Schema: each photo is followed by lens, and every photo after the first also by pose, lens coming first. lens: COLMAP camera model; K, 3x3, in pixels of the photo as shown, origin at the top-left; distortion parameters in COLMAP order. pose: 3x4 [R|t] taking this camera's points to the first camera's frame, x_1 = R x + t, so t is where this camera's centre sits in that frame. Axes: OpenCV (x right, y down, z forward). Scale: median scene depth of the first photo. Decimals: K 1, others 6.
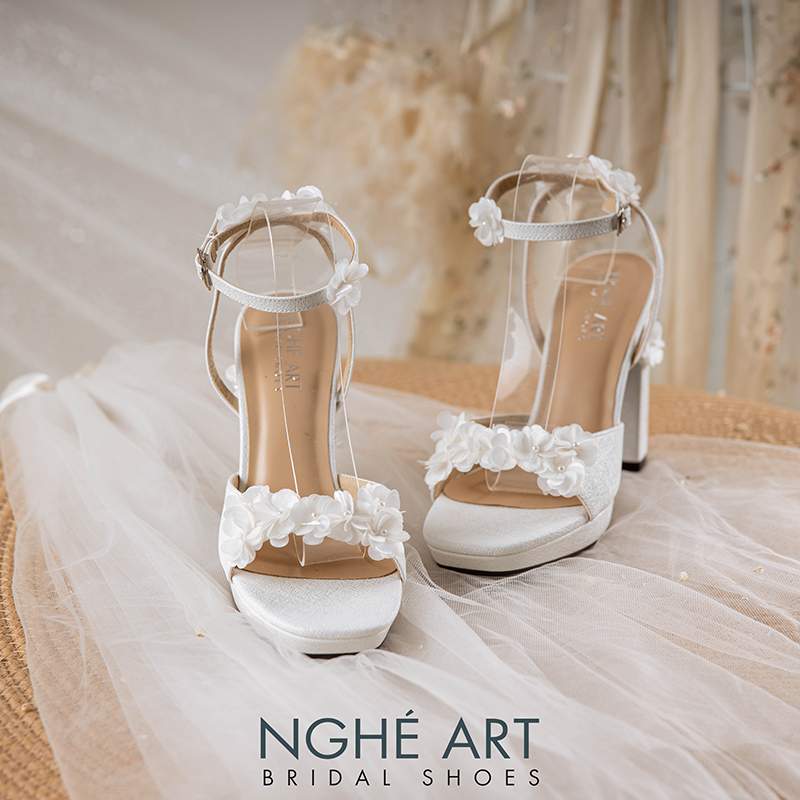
lens RADIAL K [[1961.7, 0, 476.6], [0, 1961.7, 399.9], [0, 0, 1]] dist [0.029152, 0.342568]
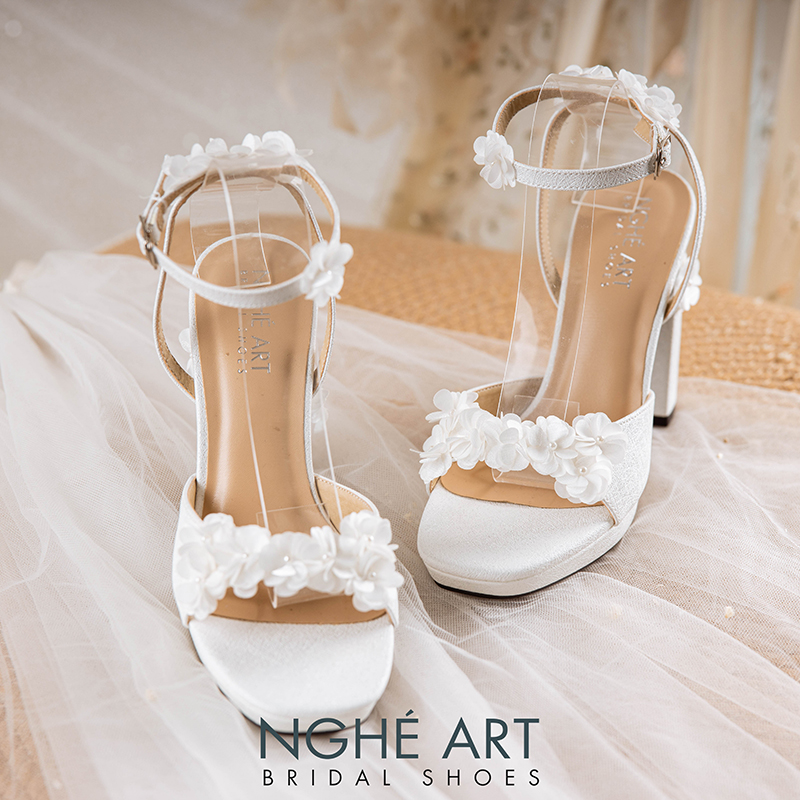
lens RADIAL K [[1961.7, 0, 476.6], [0, 1961.7, 399.9], [0, 0, 1]] dist [0.029152, 0.342568]
pose [[0.999870, 0.005236, 0.015226, -0.015002], [-0.007734, 0.985597, 0.168932, -0.134582], [-0.014122, -0.169028, 0.985510, 0.181921]]
